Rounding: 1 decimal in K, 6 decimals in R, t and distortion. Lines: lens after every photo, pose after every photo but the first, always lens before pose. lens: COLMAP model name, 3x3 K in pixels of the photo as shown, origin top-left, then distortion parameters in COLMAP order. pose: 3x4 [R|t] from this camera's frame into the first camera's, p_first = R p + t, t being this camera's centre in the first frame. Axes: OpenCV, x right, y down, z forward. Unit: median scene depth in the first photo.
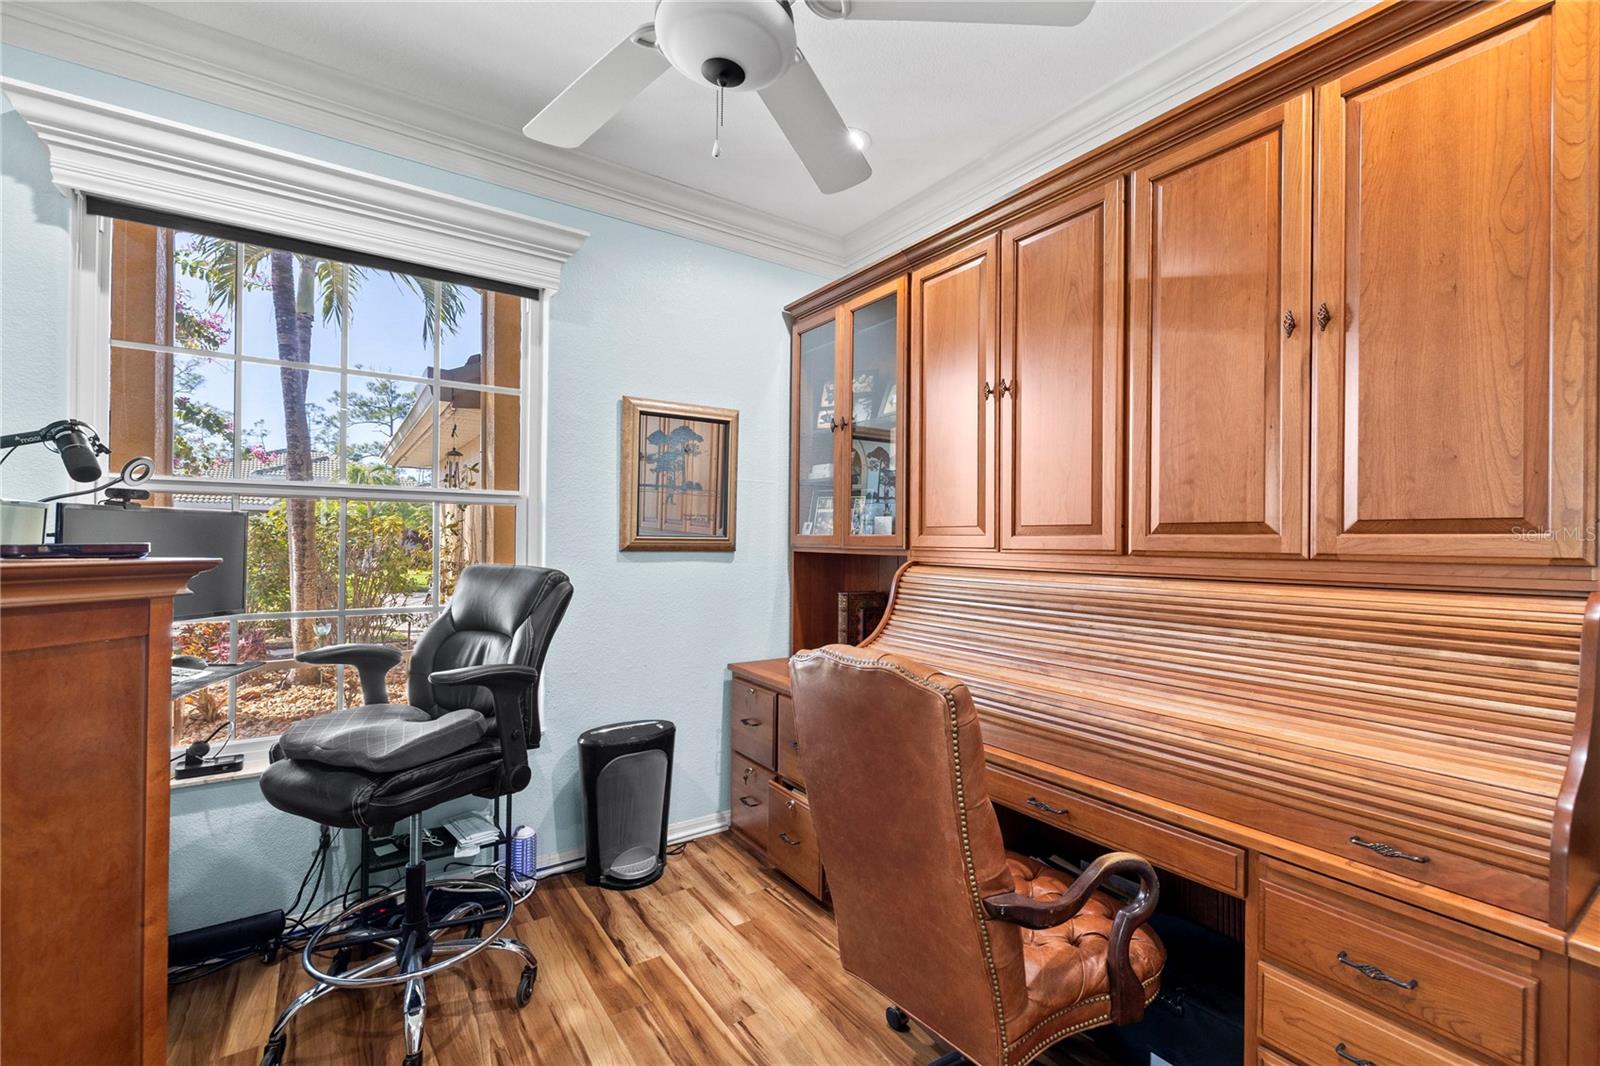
lens RADIAL K [[680.3, 0, 804.6], [0, 680.3, 535.4], [0, 0, 1]] dist [-0.000144, -0.001099]
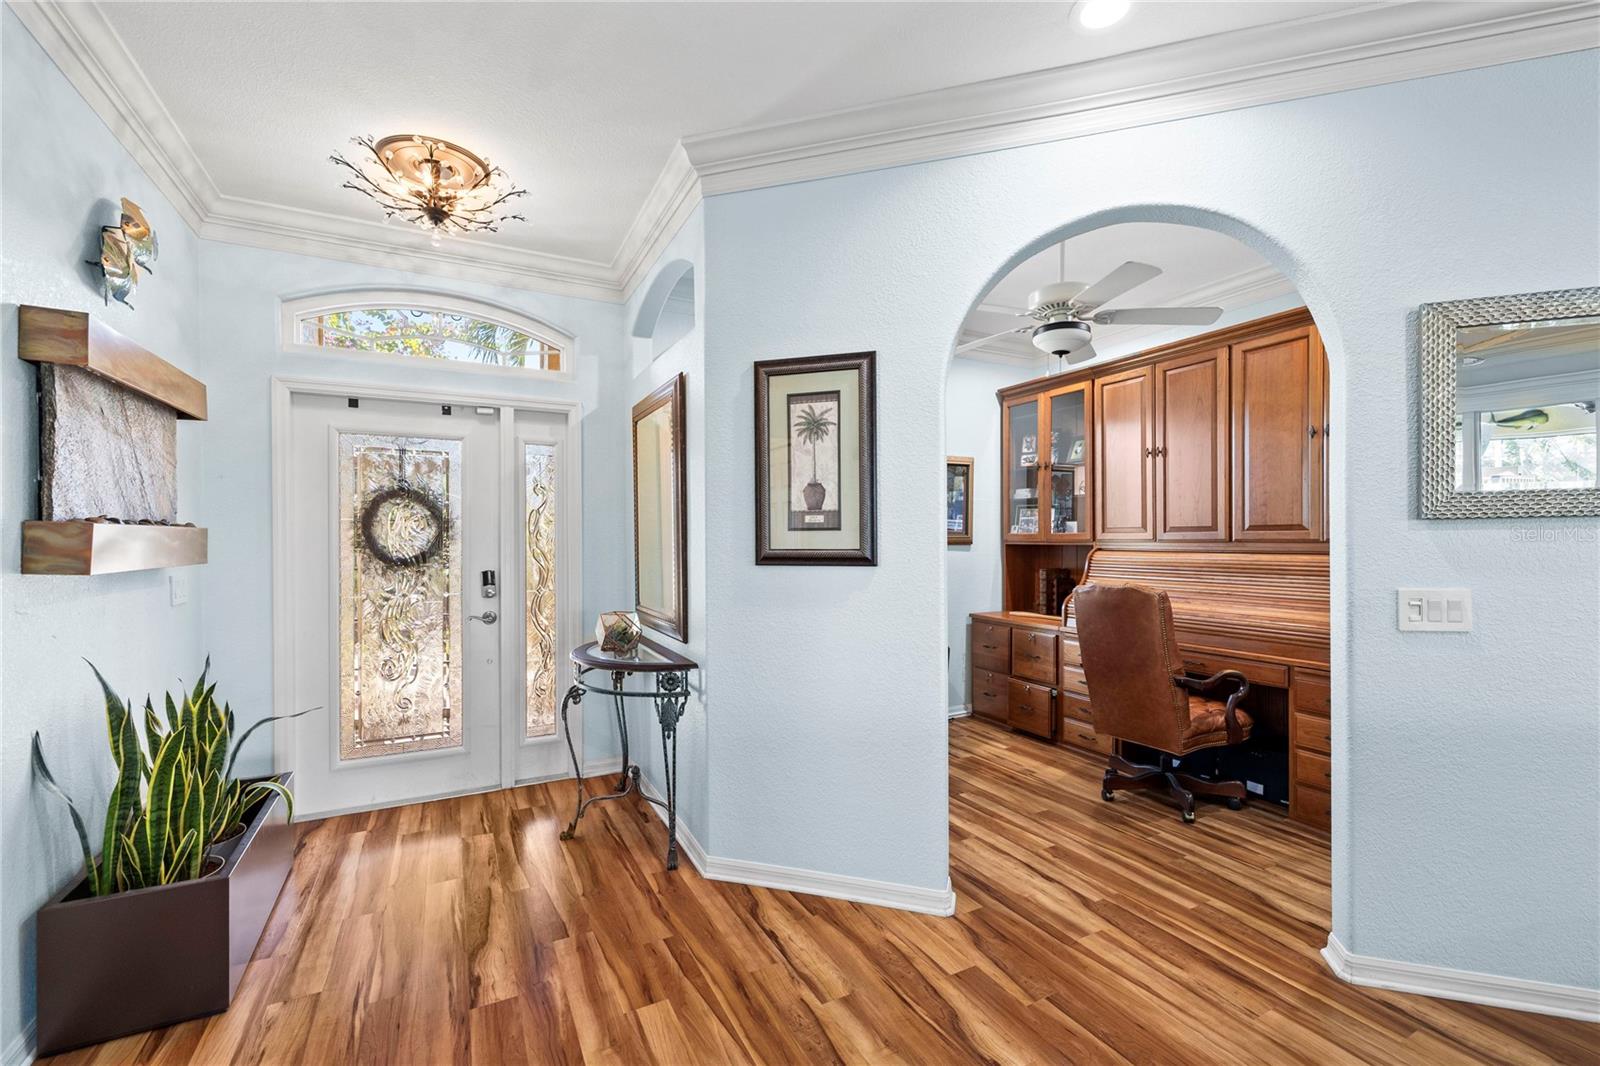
lens RADIAL K [[680.3, 0, 795.2], [0, 680.3, 540.3], [0, 0, 1]] dist [-0.000144, -0.001099]
pose [[0.992473, -0.014646, -0.121585, -0.455176], [0.015839, 0.999835, 0.008851, -0.010760], [0.121435, -0.010710, 0.992542, -0.931841]]
